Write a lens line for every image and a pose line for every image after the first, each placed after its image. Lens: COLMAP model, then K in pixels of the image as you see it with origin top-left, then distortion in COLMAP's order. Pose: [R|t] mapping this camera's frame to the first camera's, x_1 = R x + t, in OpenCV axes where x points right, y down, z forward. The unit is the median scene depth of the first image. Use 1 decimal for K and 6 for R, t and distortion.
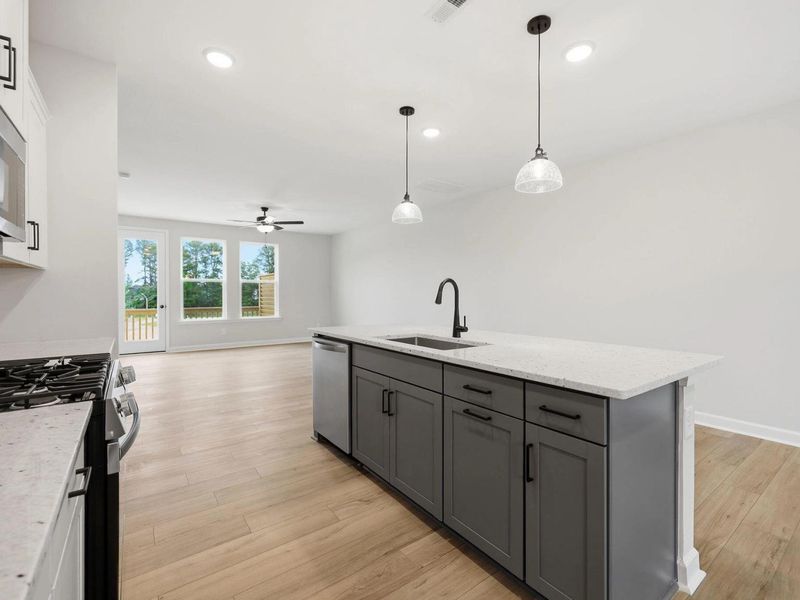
lens RADIAL K [[366.9, 0, 400.1], [0, 366.9, 295.5], [0, 0, 1]] dist [-0.003431, 0.001643]
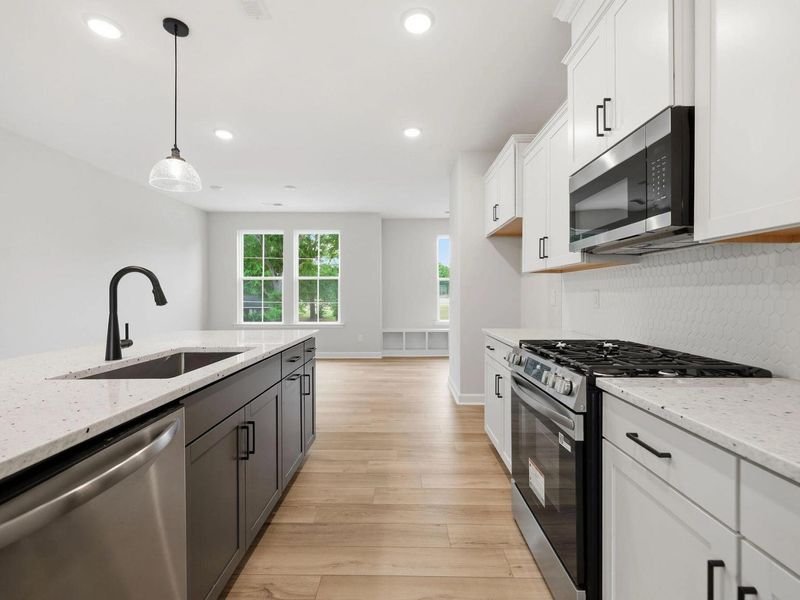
lens RADIAL K [[366.9, 0, 408.6], [0, 366.9, 295.5], [0, 0, 1]] dist [-0.003431, 0.001643]
pose [[-0.814574, 0.000739, 0.580059, -0.176429], [0.004821, 0.999973, 0.005496, 0.001069], [-0.580040, 0.007273, -0.814556, 0.348310]]
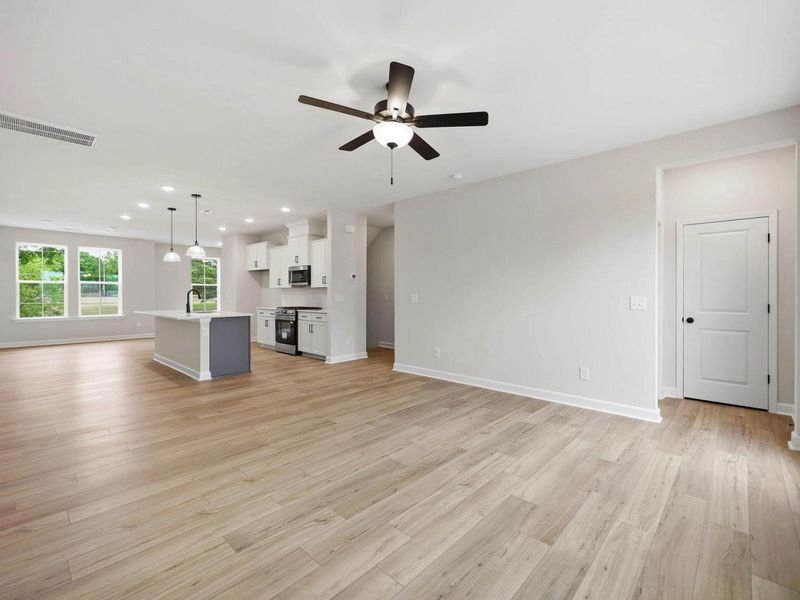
lens RADIAL K [[366.9, 0, 403.0], [0, 366.9, 297.4], [0, 0, 1]] dist [-0.003431, 0.001643]
pose [[-0.981848, 0.003580, -0.189638, -0.234242], [0.000247, 0.999845, 0.017596, -0.010000], [0.189672, 0.017230, -0.981696, 1.077244]]
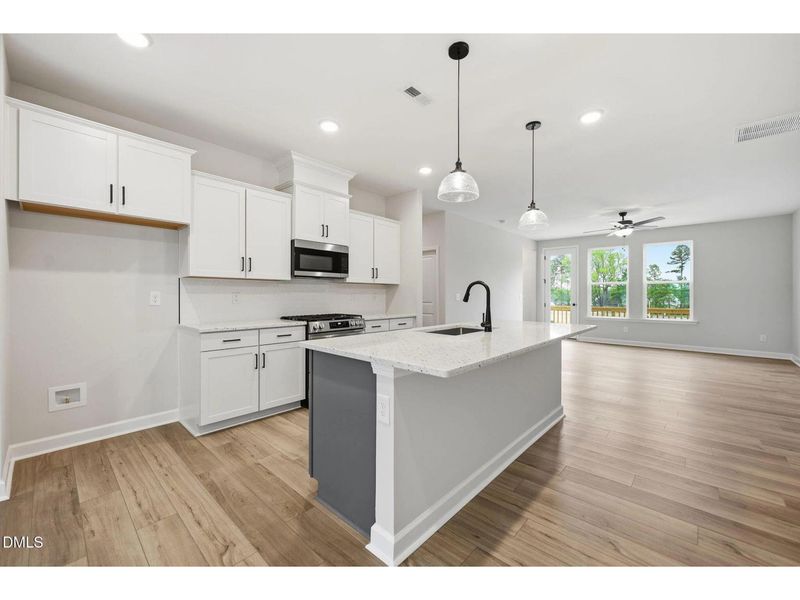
lens RADIAL K [[323.4, 0, 402.7], [0, 323.4, 295.9], [0, 0, 1]] dist [-0.002604, 0.000051]
pose [[0.199319, 0.005195, -0.979921, 0.314225], [-0.007879, 0.999962, 0.003699, 0.000180], [0.979903, 0.006984, 0.199352, 0.155861]]
